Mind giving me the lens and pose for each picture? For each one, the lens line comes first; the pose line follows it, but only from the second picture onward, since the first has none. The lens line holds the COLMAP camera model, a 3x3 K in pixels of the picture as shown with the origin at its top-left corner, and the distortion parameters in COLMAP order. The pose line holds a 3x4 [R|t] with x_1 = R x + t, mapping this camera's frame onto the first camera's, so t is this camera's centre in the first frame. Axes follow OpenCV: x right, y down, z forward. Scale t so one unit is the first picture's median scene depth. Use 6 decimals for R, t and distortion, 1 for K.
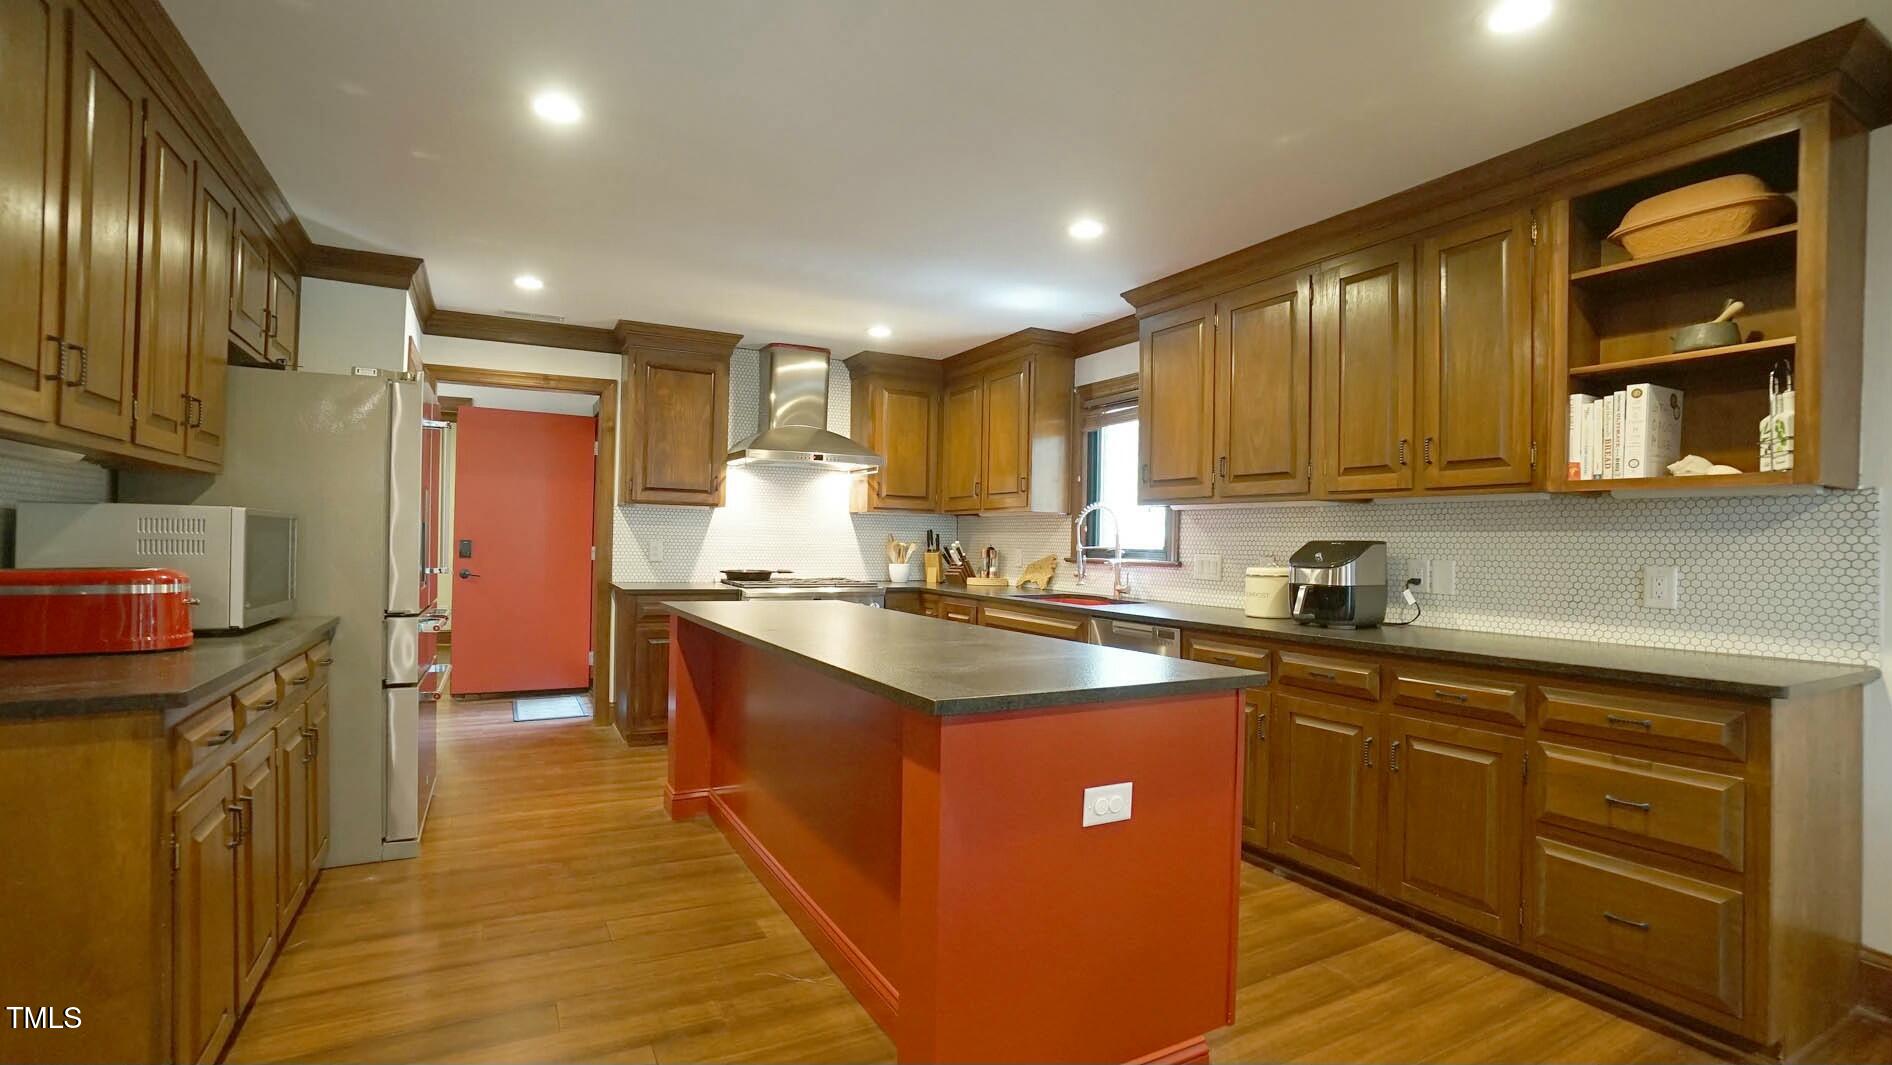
lens RADIAL K [[837.1, 0, 938.8], [0, 837.1, 539.9], [0, 0, 1]] dist [-0.066649, 0.023395]
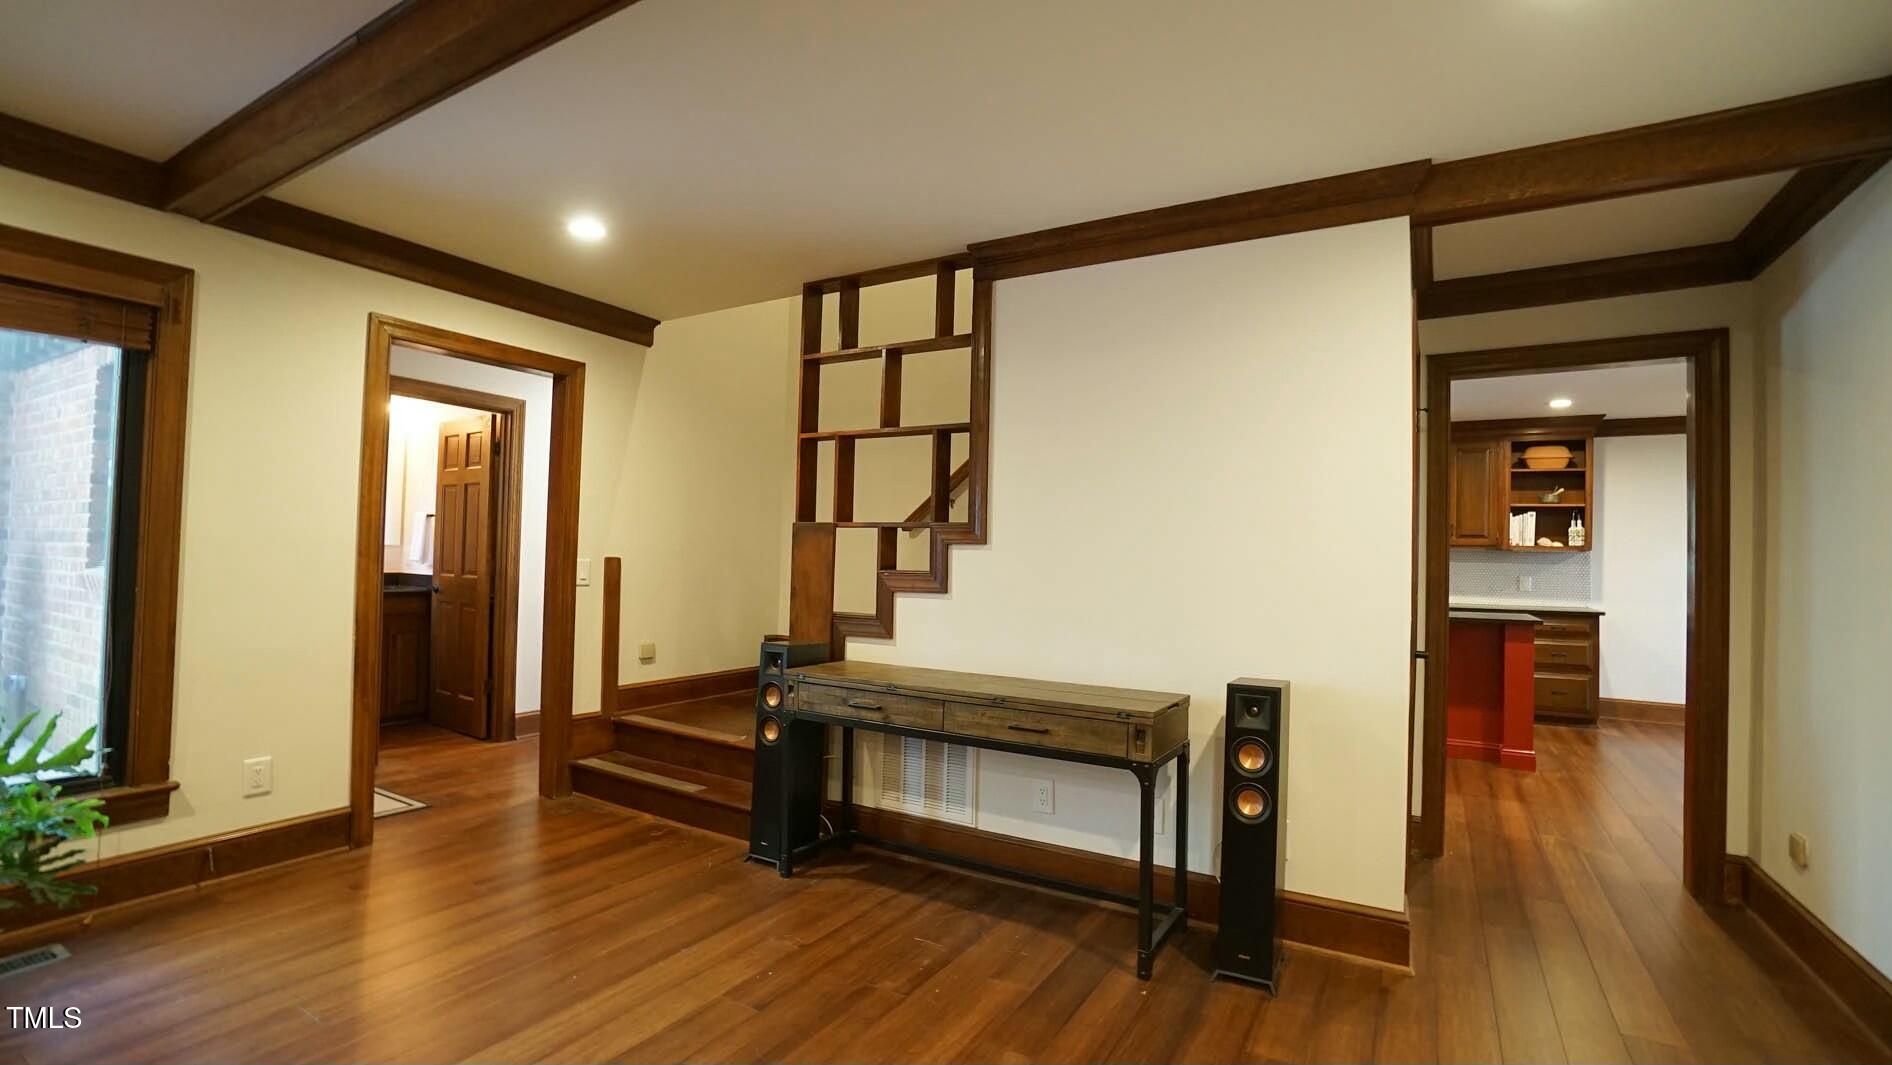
lens RADIAL K [[837.1, 0, 938.8], [0, 837.1, 539.9], [0, 0, 1]] dist [-0.066649, 0.023395]
pose [[0.853719, 0.013721, 0.520553, -1.130407], [-0.010933, 0.999905, -0.008426, -0.023139], [-0.520619, 0.001503, 0.853788, -0.167216]]
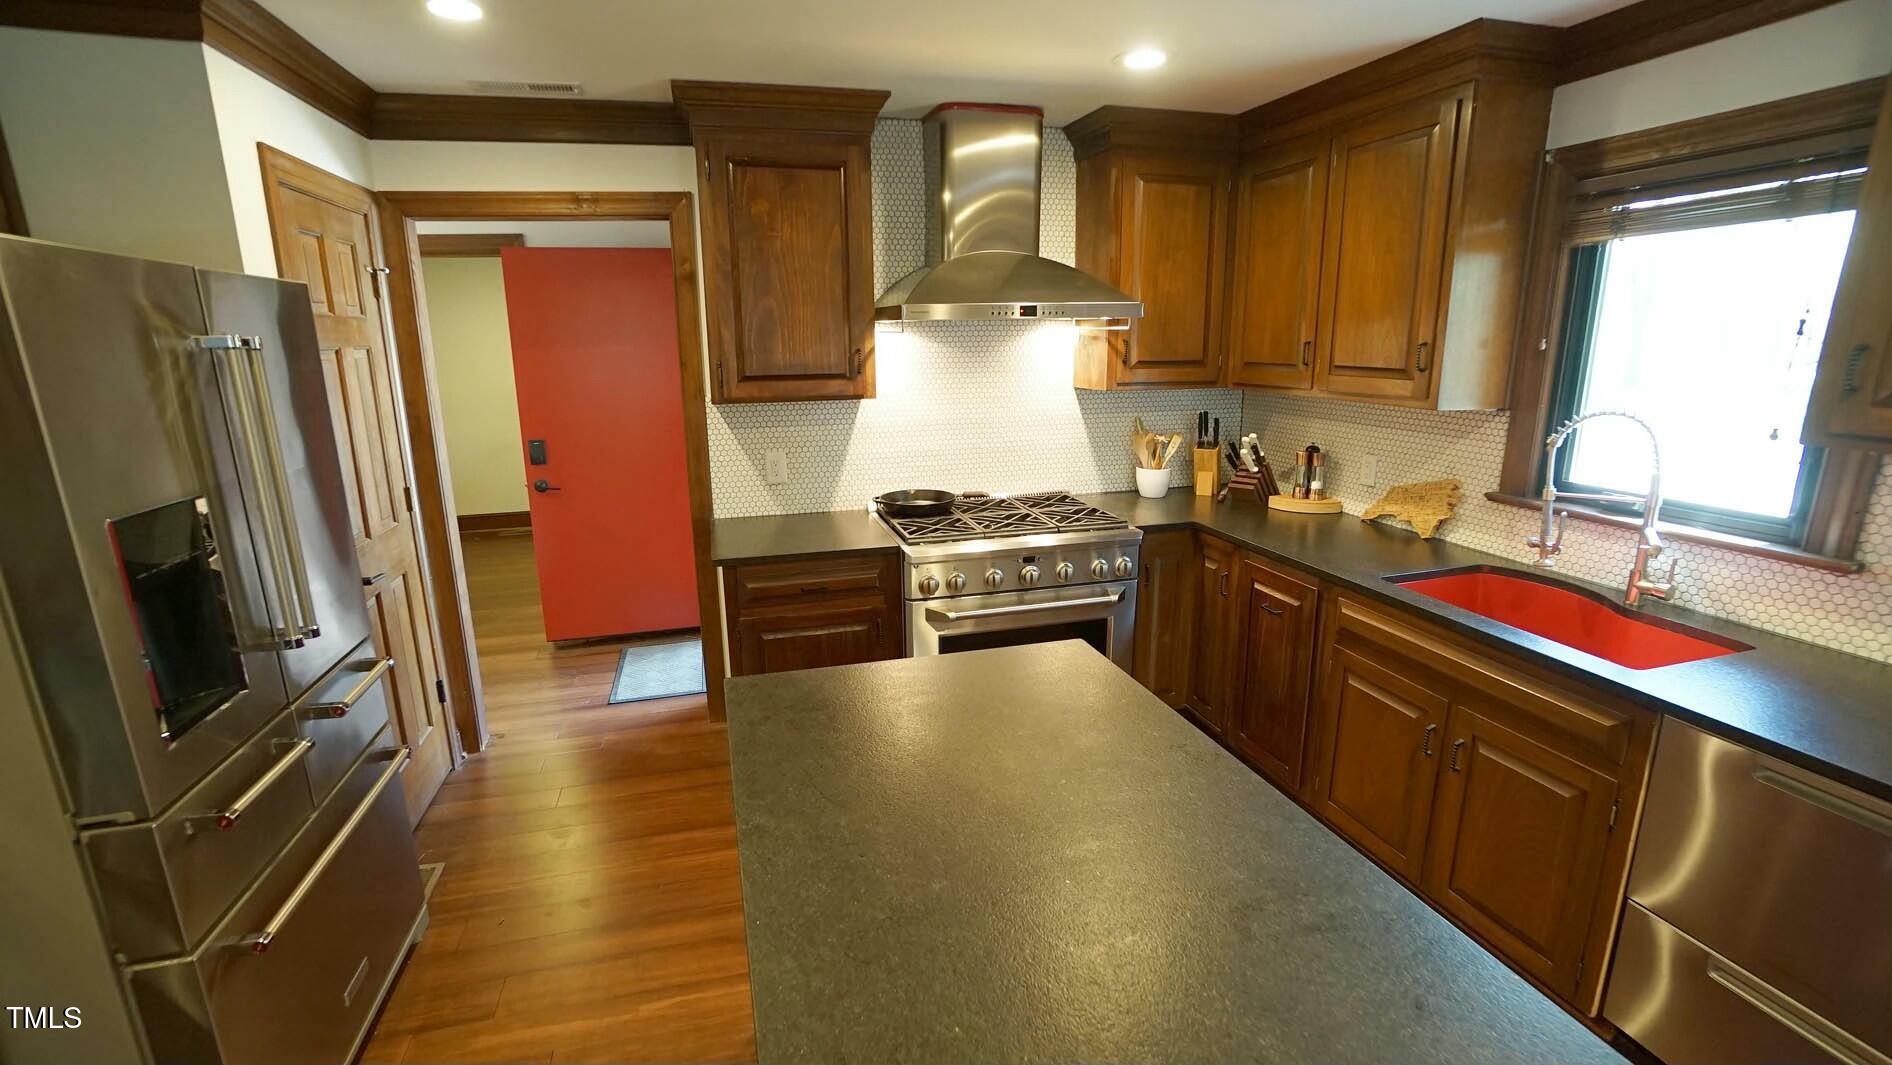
lens RADIAL K [[837.1, 0, 938.8], [0, 837.1, 539.9], [0, 0, 1]] dist [-0.066649, 0.023395]
pose [[0.975189, 0.021375, -0.220340, -0.077685], [0.031806, 0.971472, 0.235010, -0.084892], [0.219078, -0.236187, 0.946689, 0.426088]]
